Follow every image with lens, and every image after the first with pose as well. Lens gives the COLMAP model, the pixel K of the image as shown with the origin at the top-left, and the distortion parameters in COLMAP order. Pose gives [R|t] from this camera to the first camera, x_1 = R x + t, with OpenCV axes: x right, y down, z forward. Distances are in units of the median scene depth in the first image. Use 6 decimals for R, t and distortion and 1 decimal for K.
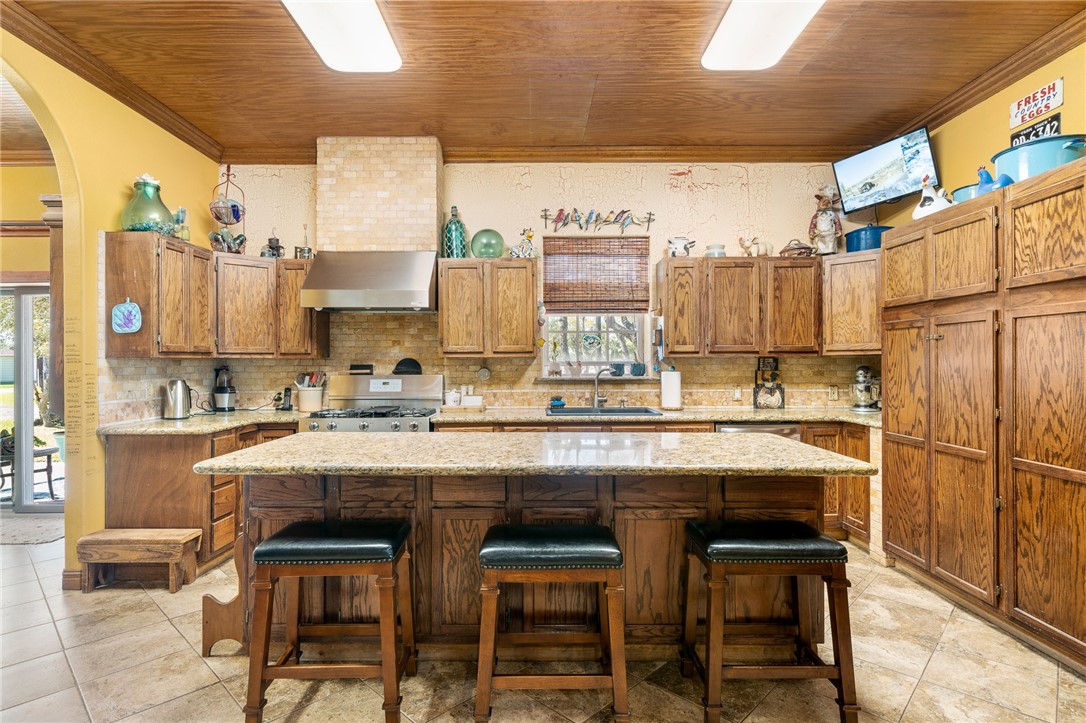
lens RADIAL K [[532.4, 0, 538.8], [0, 532.4, 362.1], [0, 0, 1]] dist [-0.003544, -0.000162]
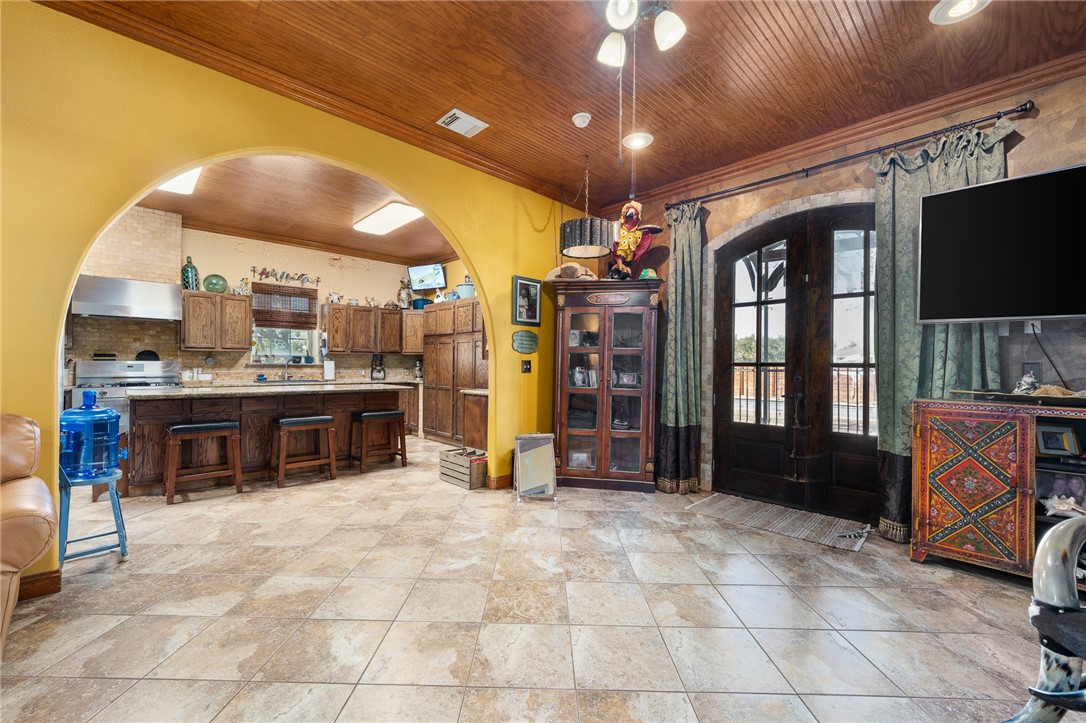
lens RADIAL K [[449.8, 0, 543.6], [0, 449.8, 363.7], [0, 0, 1]] dist [-0.000789, -0.000018]
pose [[0.714443, 0.008532, 0.699642, -0.348434], [-0.010002, 0.999948, -0.001981, 0.023497], [-0.699622, -0.005583, 0.714491, -0.734737]]
